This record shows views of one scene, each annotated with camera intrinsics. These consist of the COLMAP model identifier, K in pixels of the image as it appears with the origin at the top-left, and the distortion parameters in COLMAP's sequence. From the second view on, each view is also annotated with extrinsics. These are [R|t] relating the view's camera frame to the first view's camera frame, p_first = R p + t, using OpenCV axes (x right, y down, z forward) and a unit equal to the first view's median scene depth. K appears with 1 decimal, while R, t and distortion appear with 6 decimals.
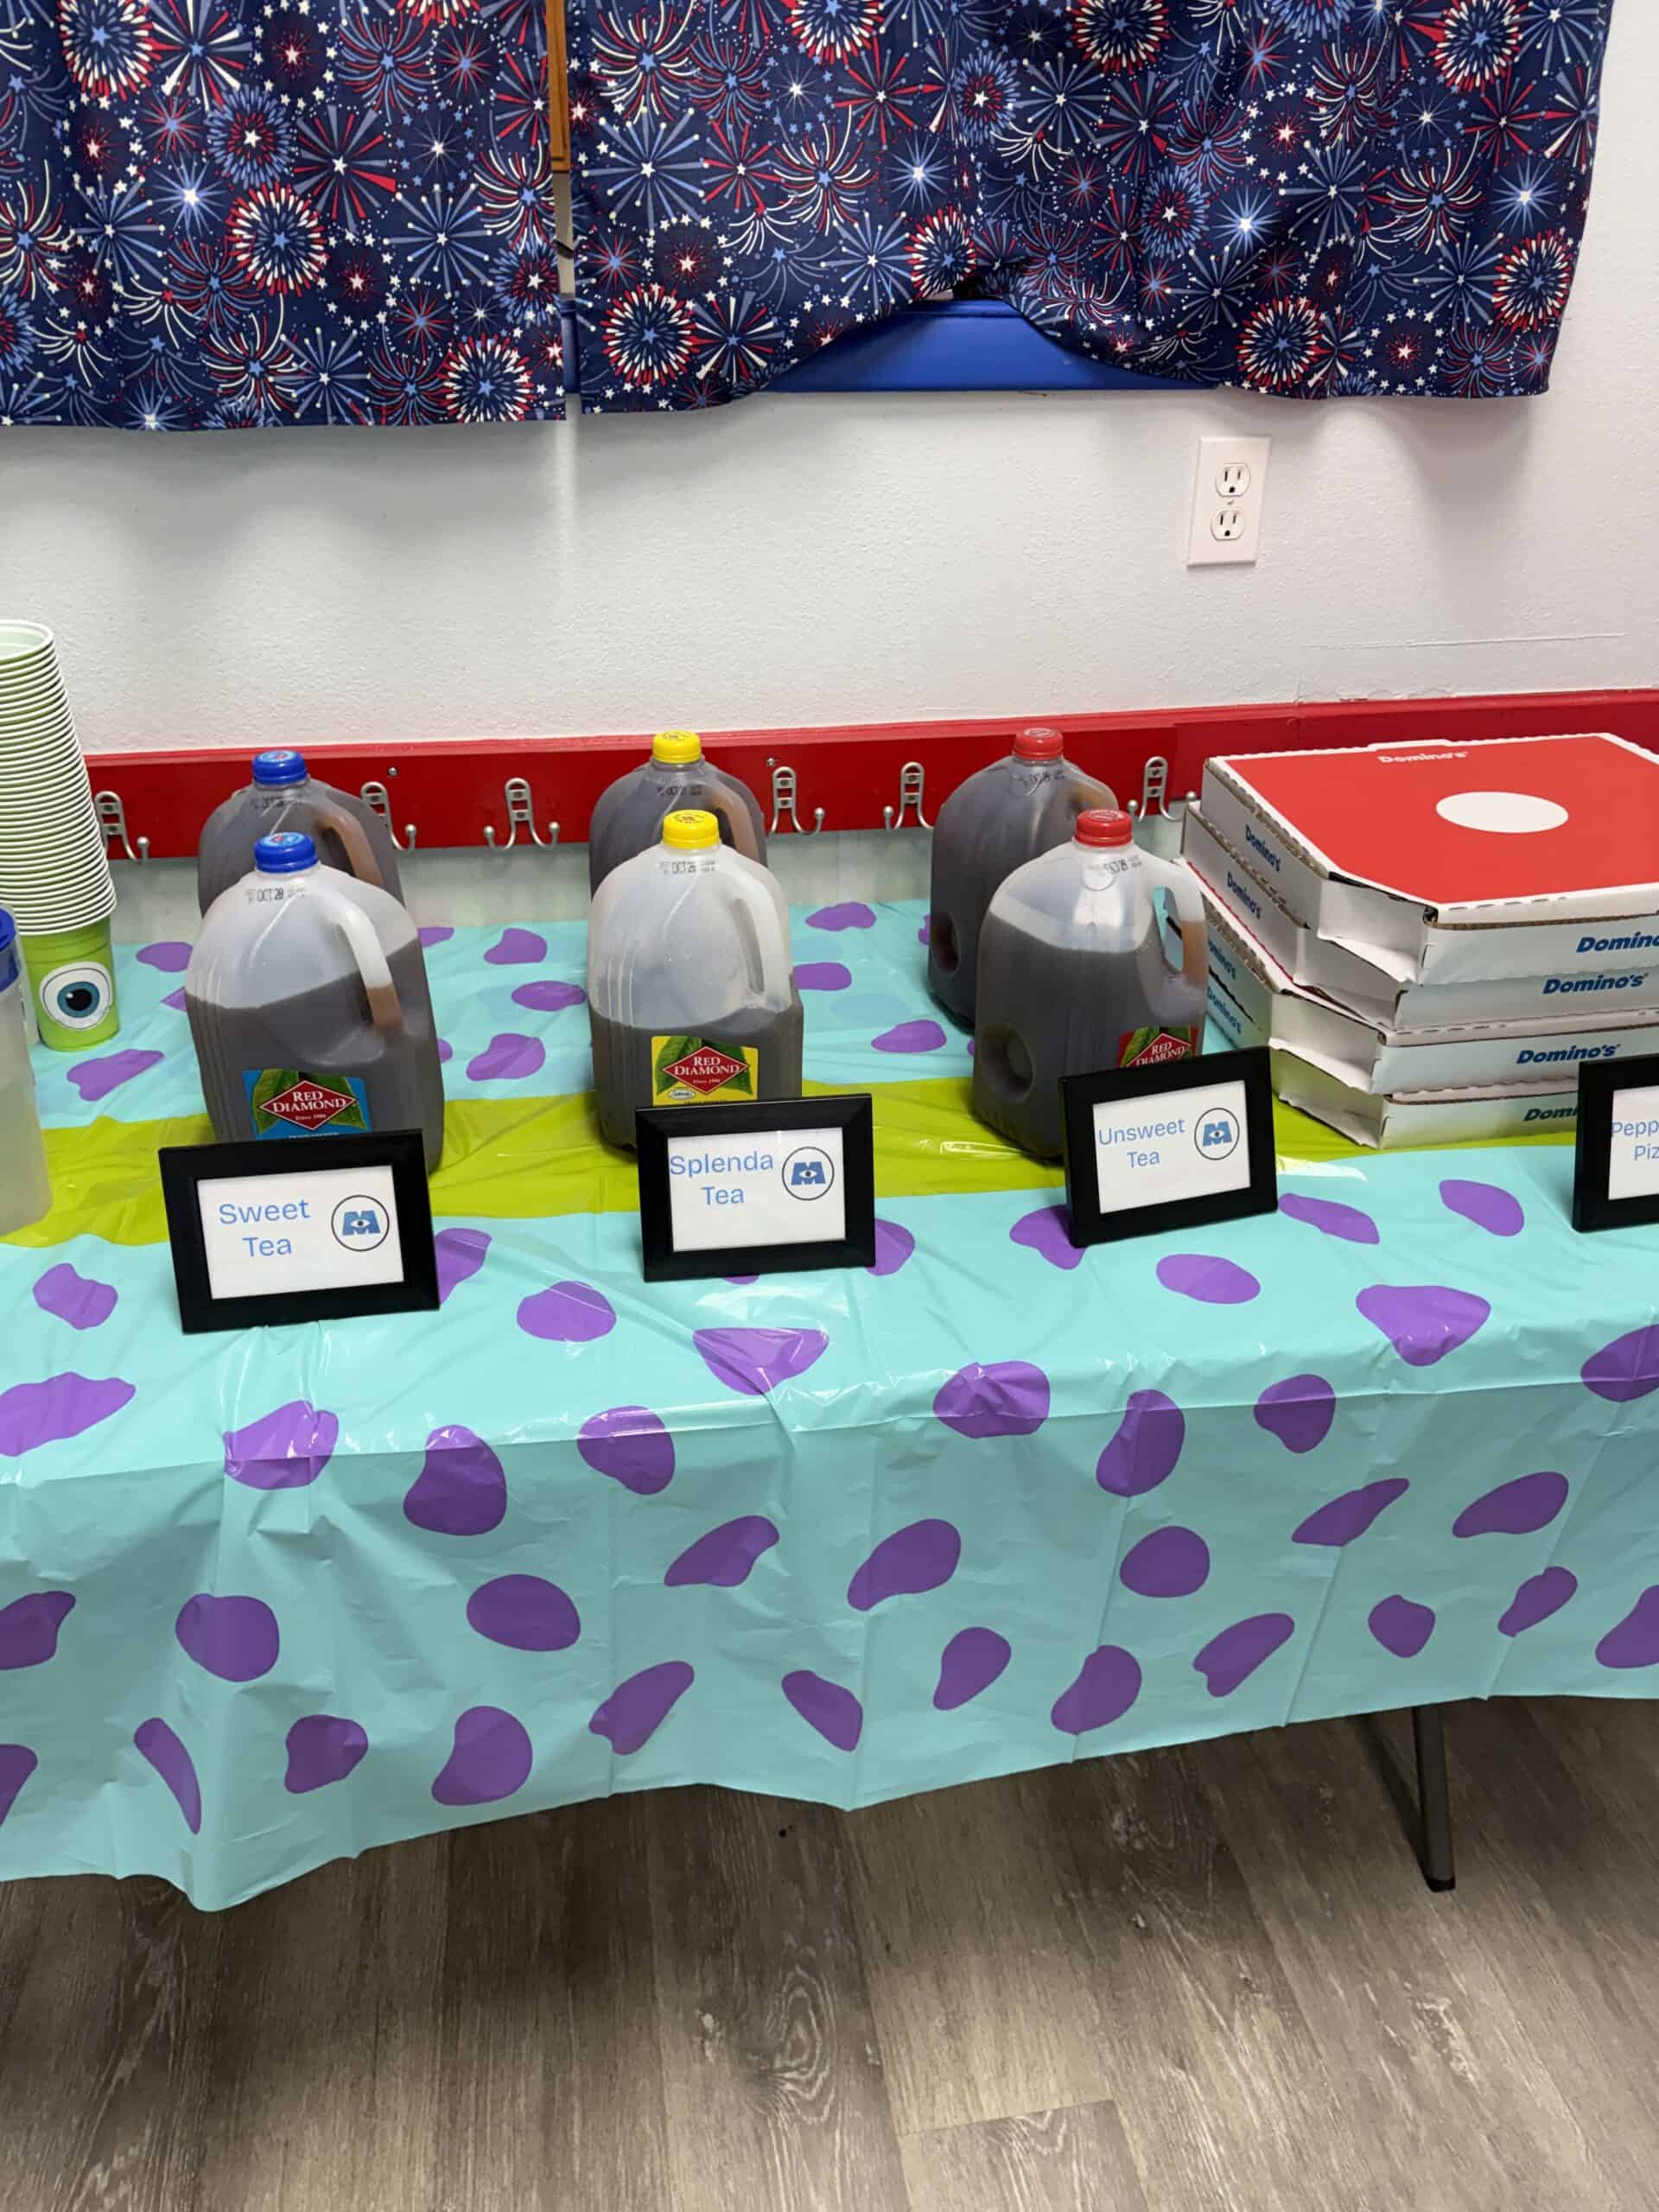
lens RADIAL K [[1606.1, 0, 755.7], [0, 1606.1, 1106.8], [0, 0, 1]] dist [0.000910, -0.019232]
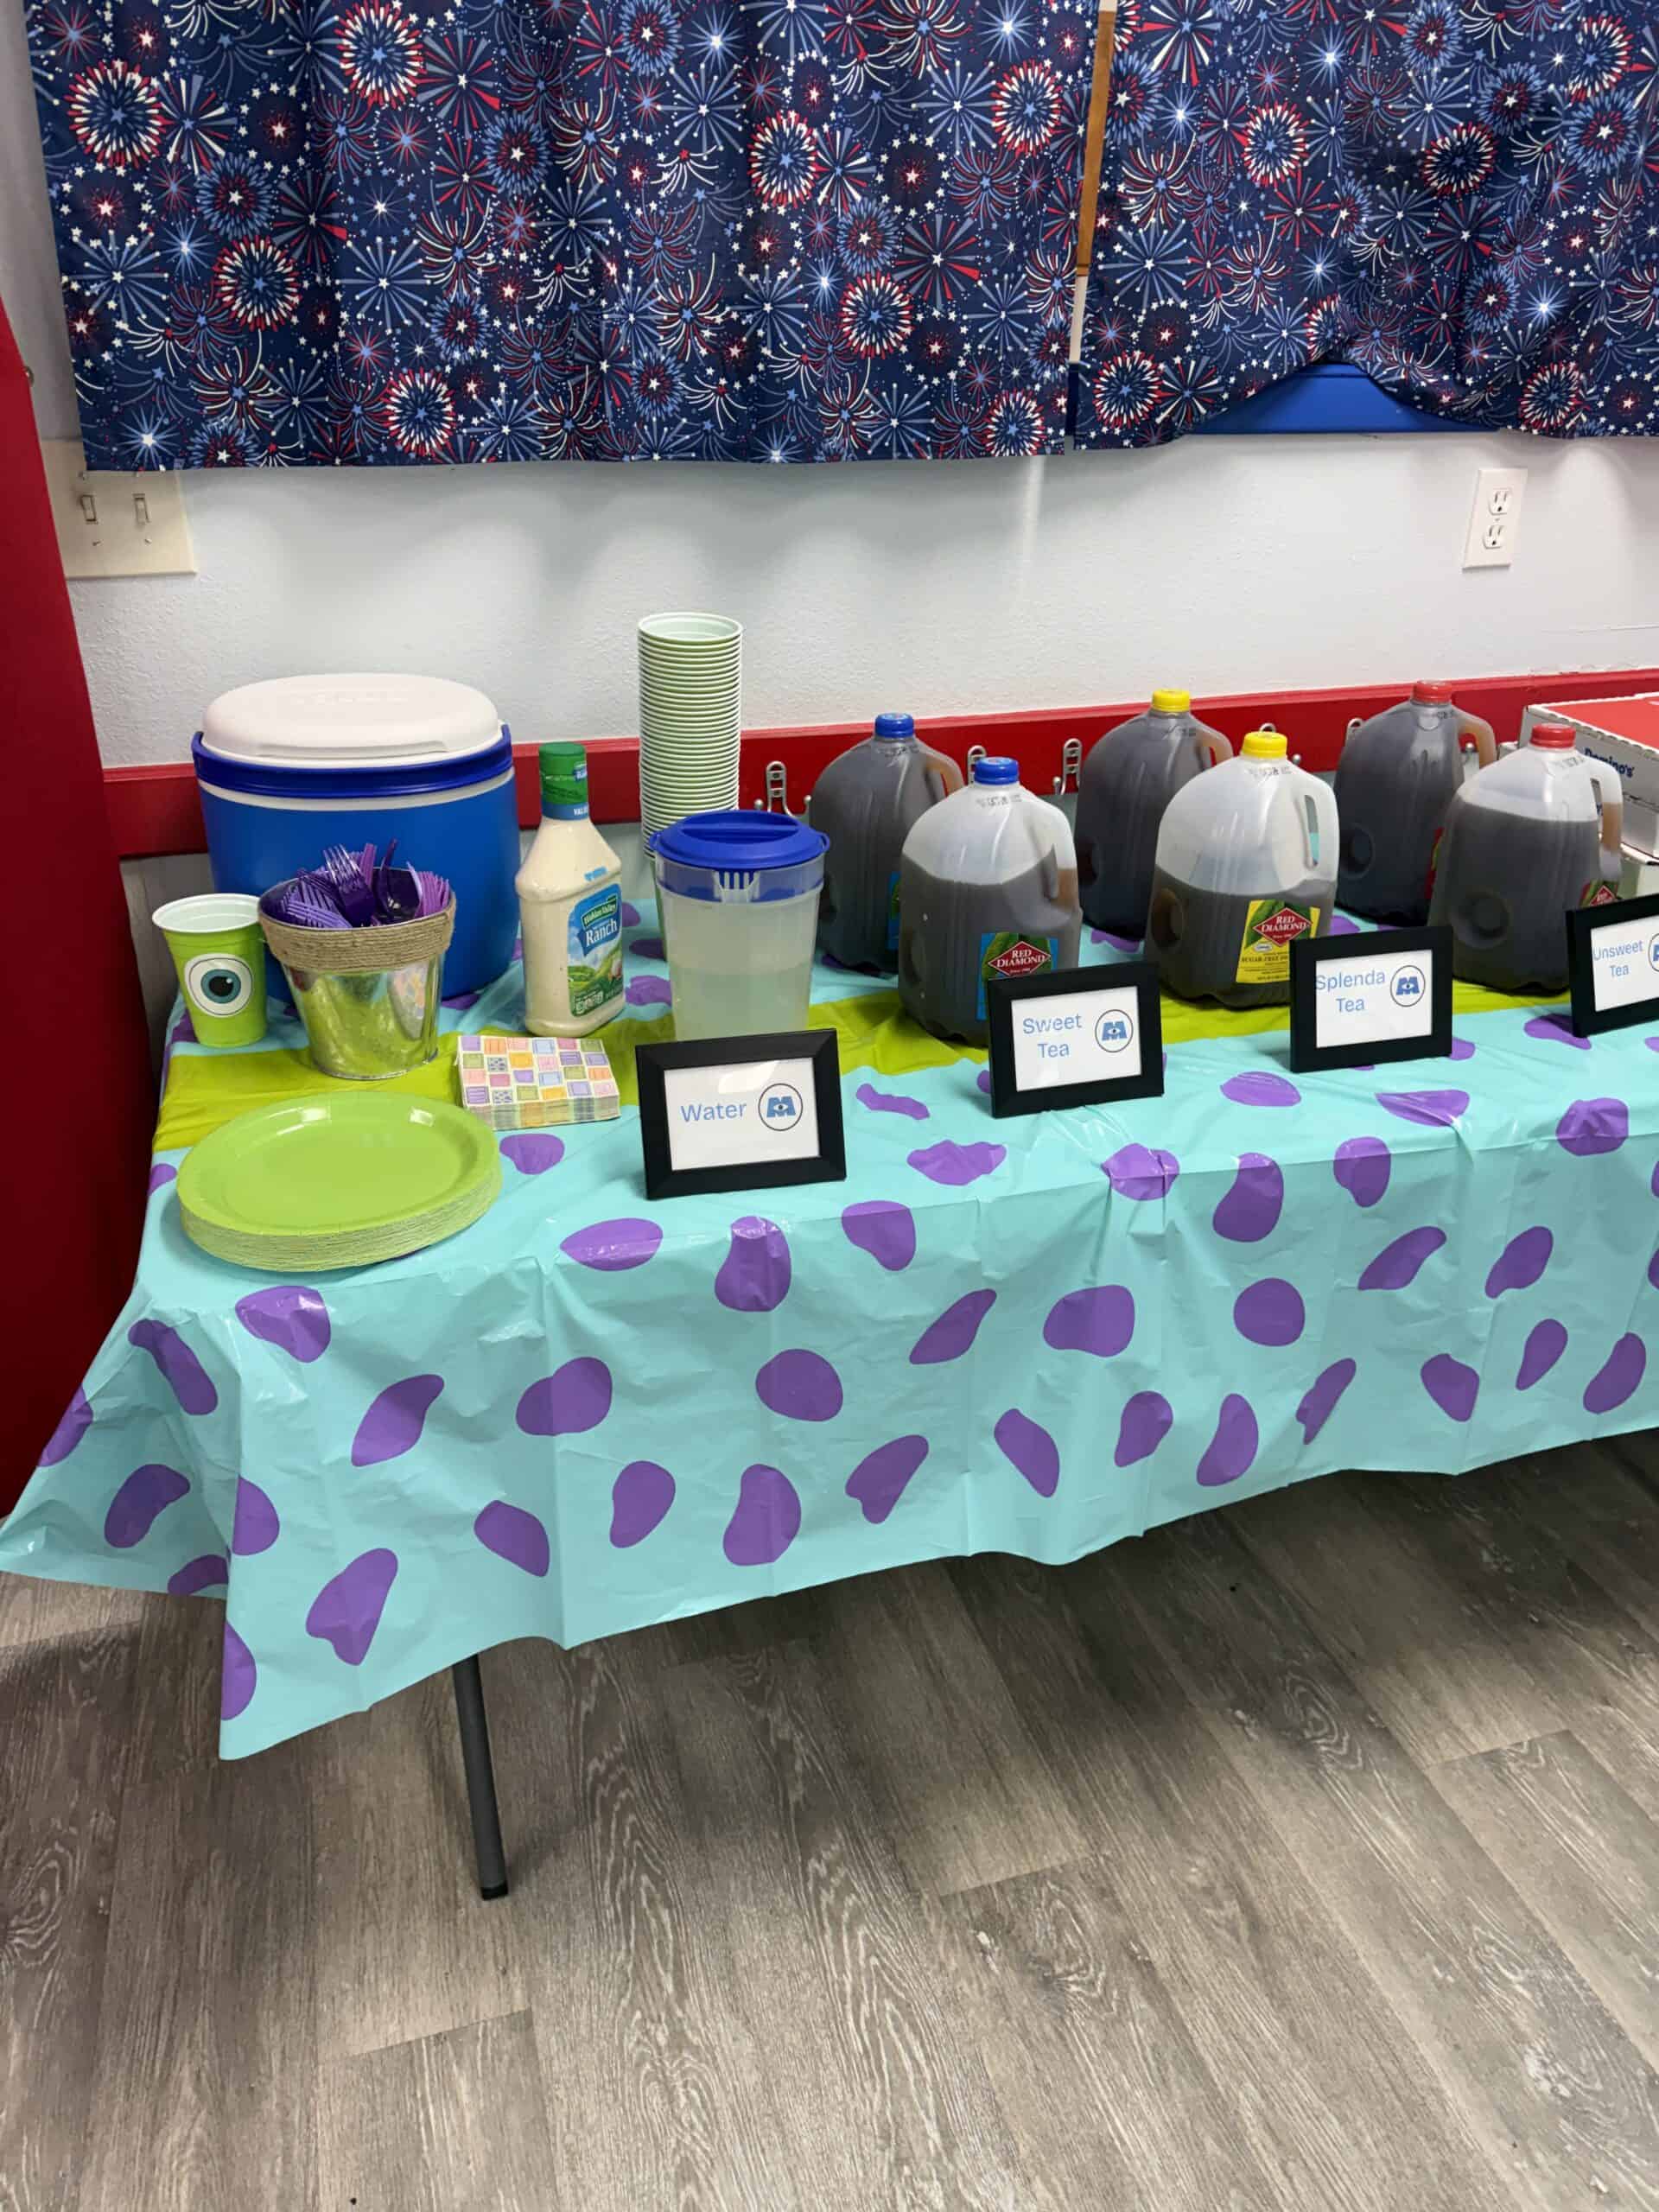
lens RADIAL K [[1606.1, 0, 735.3], [0, 1606.1, 1124.8], [0, 0, 1]] dist [0.000910, -0.019232]
pose [[0.992732, -0.054849, 0.107124, -0.552986], [0.059048, 0.997590, -0.036427, 0.141009], [-0.104868, 0.042487, 0.993578, -0.230815]]
